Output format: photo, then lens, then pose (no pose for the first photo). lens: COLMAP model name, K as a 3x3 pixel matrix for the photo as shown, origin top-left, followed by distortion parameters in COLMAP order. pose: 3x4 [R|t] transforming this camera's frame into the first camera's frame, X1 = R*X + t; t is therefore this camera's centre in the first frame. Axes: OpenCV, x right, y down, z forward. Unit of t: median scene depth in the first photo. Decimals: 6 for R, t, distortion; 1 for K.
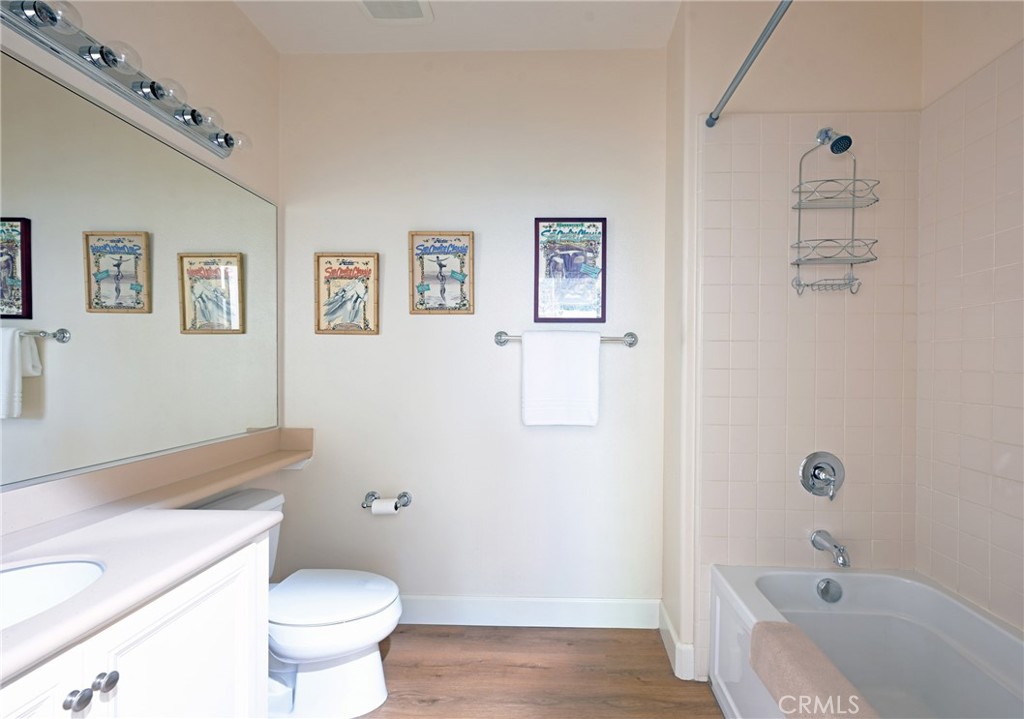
lens RADIAL K [[424.1, 0, 539.8], [0, 424.1, 369.6], [0, 0, 1]] dist [-0.001138, -0.000337]
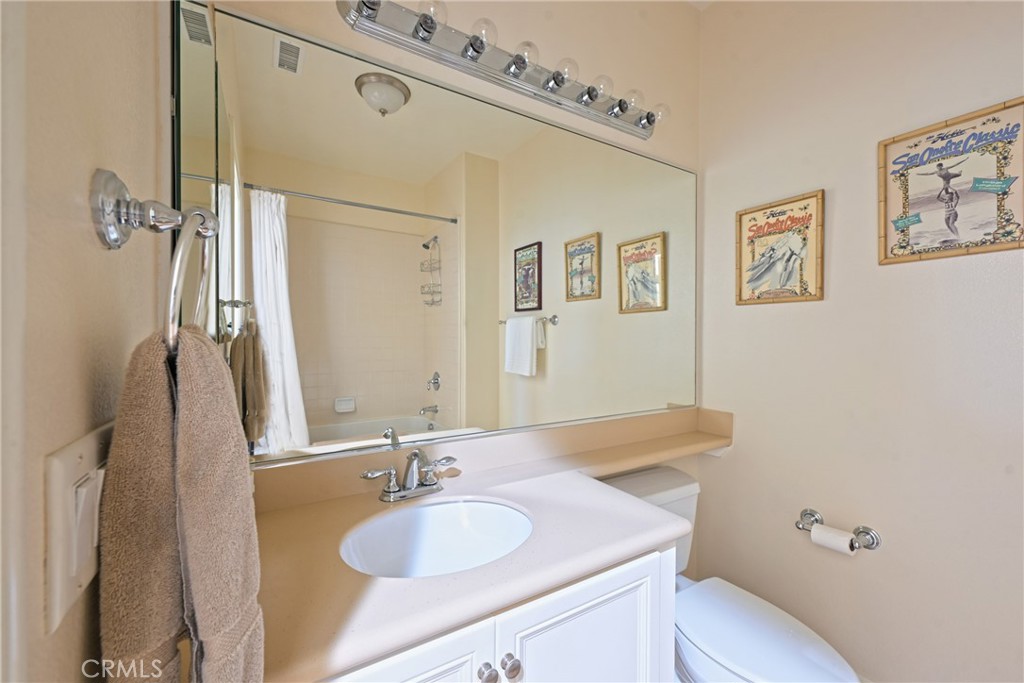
lens RADIAL K [[403.8, 0, 512.5], [0, 403.8, 340.0], [0, 0, 1]] dist [0.000195, 0.000559]
pose [[0.542948, -0.000441, -0.839766, -0.084404], [-0.012670, 0.999882, -0.008717, -0.000399], [0.839671, 0.015372, 0.542878, 0.168133]]
